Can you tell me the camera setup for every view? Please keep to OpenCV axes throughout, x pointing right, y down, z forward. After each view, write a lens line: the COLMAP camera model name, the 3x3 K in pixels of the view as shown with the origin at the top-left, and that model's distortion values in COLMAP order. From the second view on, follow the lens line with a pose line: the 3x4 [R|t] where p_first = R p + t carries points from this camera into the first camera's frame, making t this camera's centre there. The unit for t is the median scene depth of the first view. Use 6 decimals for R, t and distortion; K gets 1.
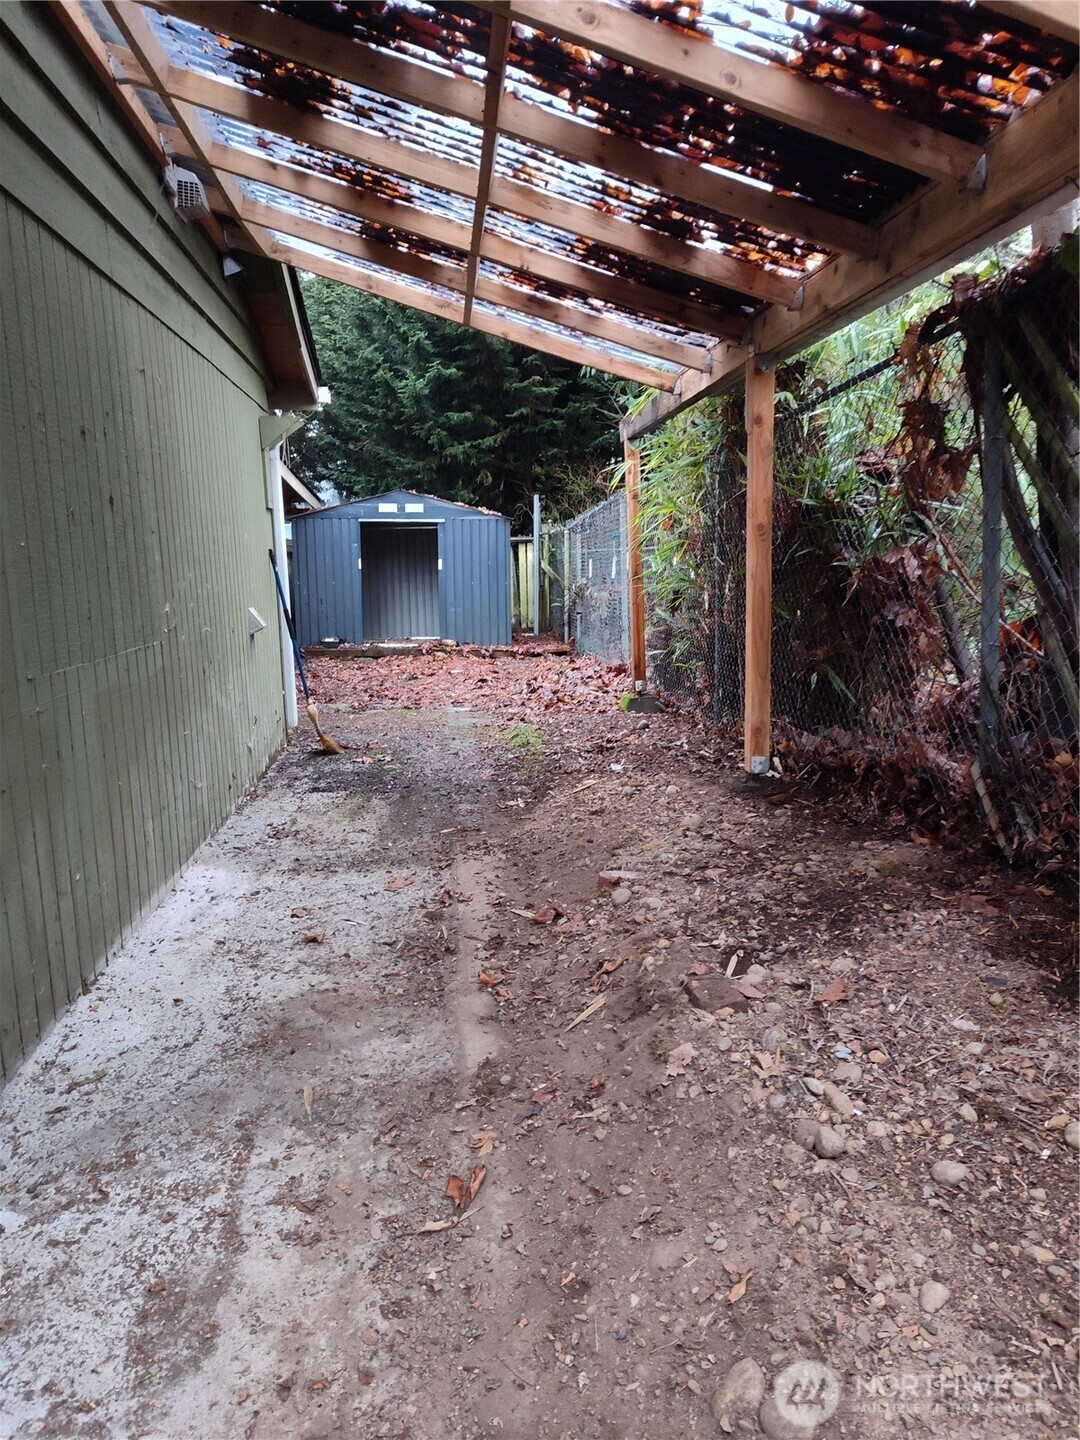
lens RADIAL K [[1004.6, 0, 540.2], [0, 1004.6, 725.6], [0, 0, 1]] dist [0.078013, -0.110505]
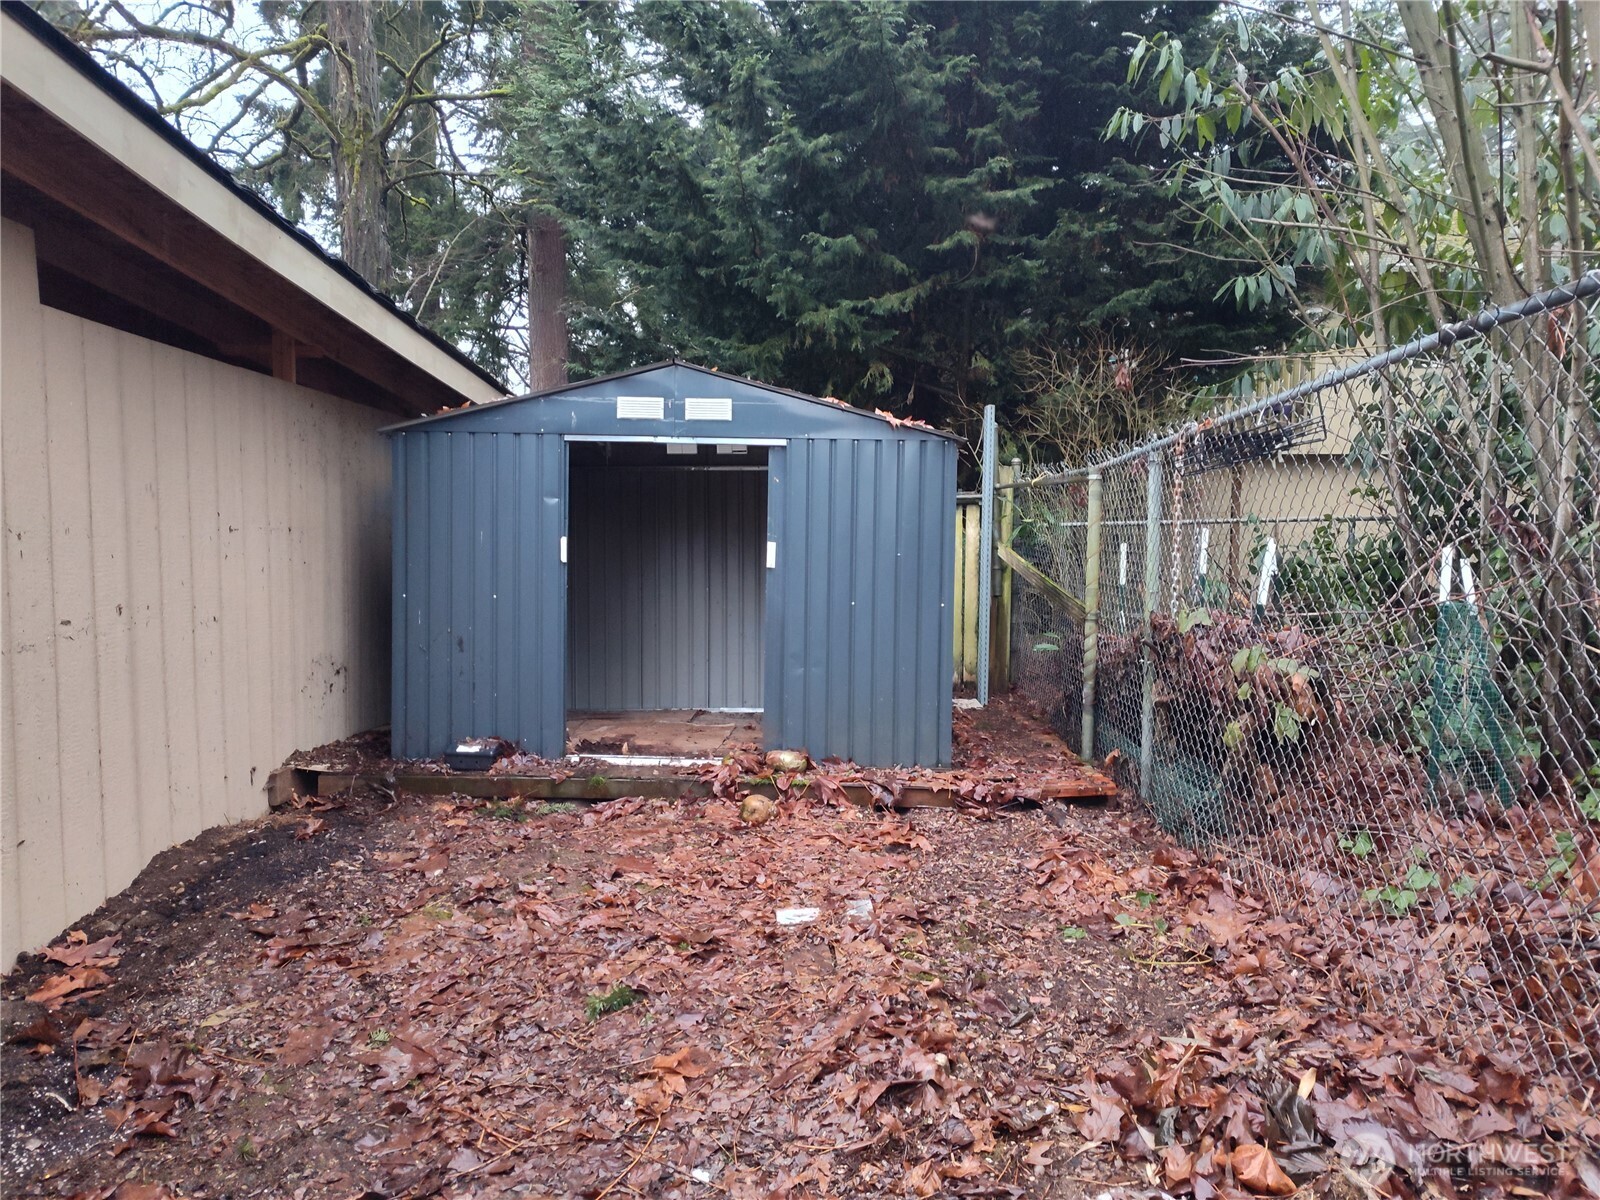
lens RADIAL K [[1116.3, 0, 791.4], [0, 1116.3, 590.6], [0, 0, 1]] dist [0.078013, -0.110505]
pose [[0.993790, 0.021321, -0.109211, -0.044347], [-0.033104, 0.993681, -0.107246, -0.100520], [0.106234, 0.110196, 0.988216, 0.582146]]
